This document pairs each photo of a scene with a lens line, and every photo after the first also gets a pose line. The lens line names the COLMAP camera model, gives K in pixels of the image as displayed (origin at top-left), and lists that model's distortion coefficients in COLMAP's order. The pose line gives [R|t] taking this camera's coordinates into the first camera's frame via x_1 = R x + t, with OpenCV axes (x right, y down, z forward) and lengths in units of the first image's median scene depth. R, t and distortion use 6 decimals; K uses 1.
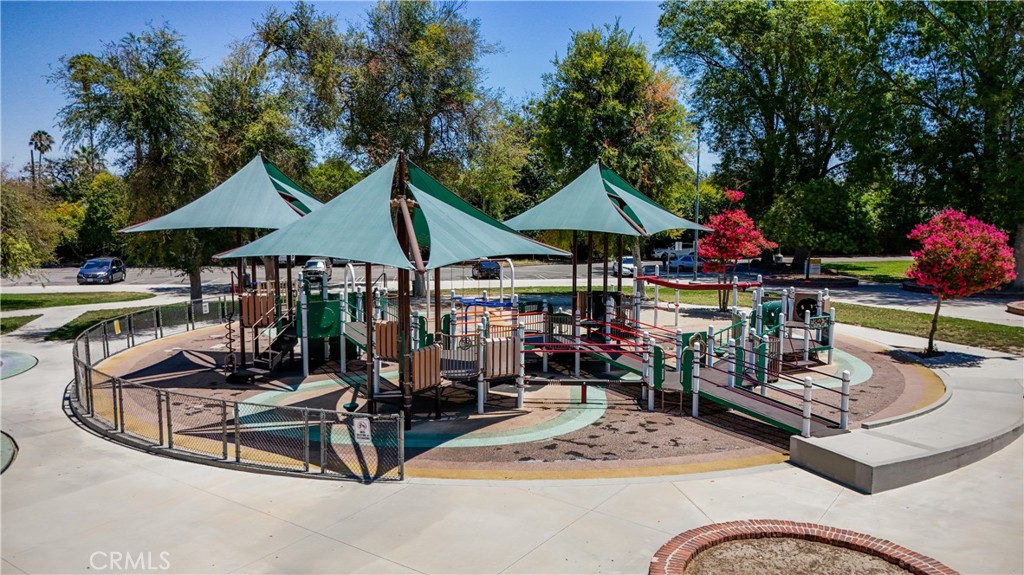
lens RADIAL K [[766.8, 0, 511.9], [0, 766.8, 290.7], [0, 0, 1]] dist [0.041331, 0.001216]
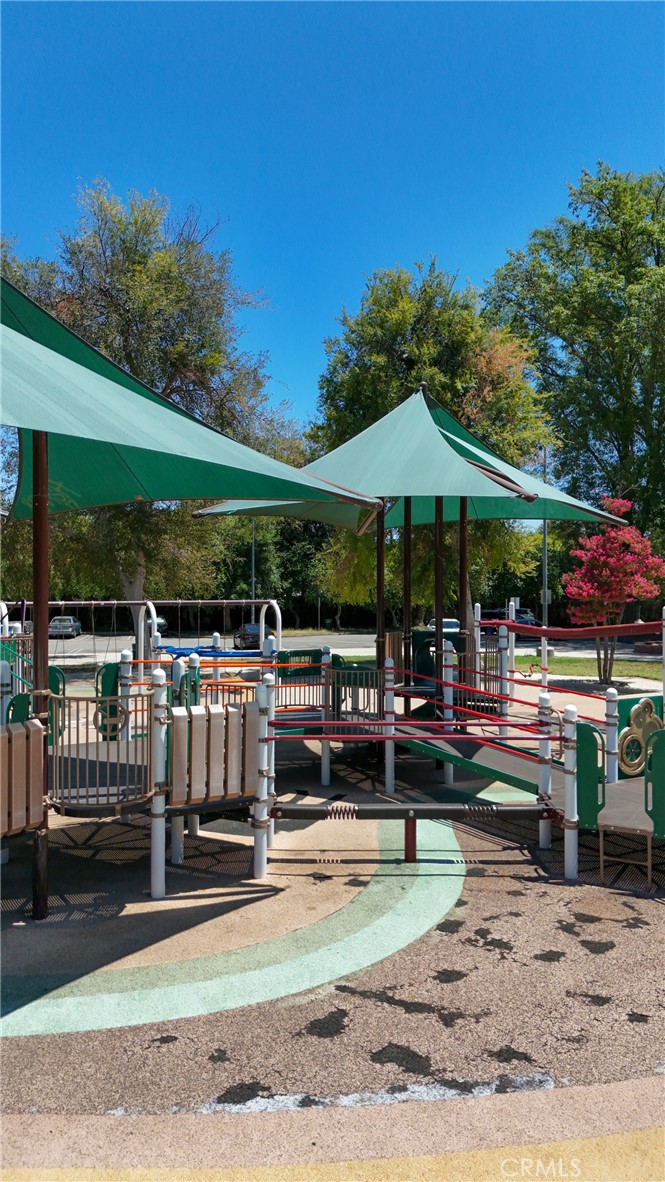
lens RADIAL K [[885.1, 0, 331.2], [0, 885.1, 590.4], [0, 0, 1]] dist [0.041331, 0.001216]
pose [[0.999329, -0.003516, 0.036451, 0.031799], [0.007285, 0.994574, -0.103772, 0.047082], [-0.035888, 0.103967, 0.993933, 0.490939]]
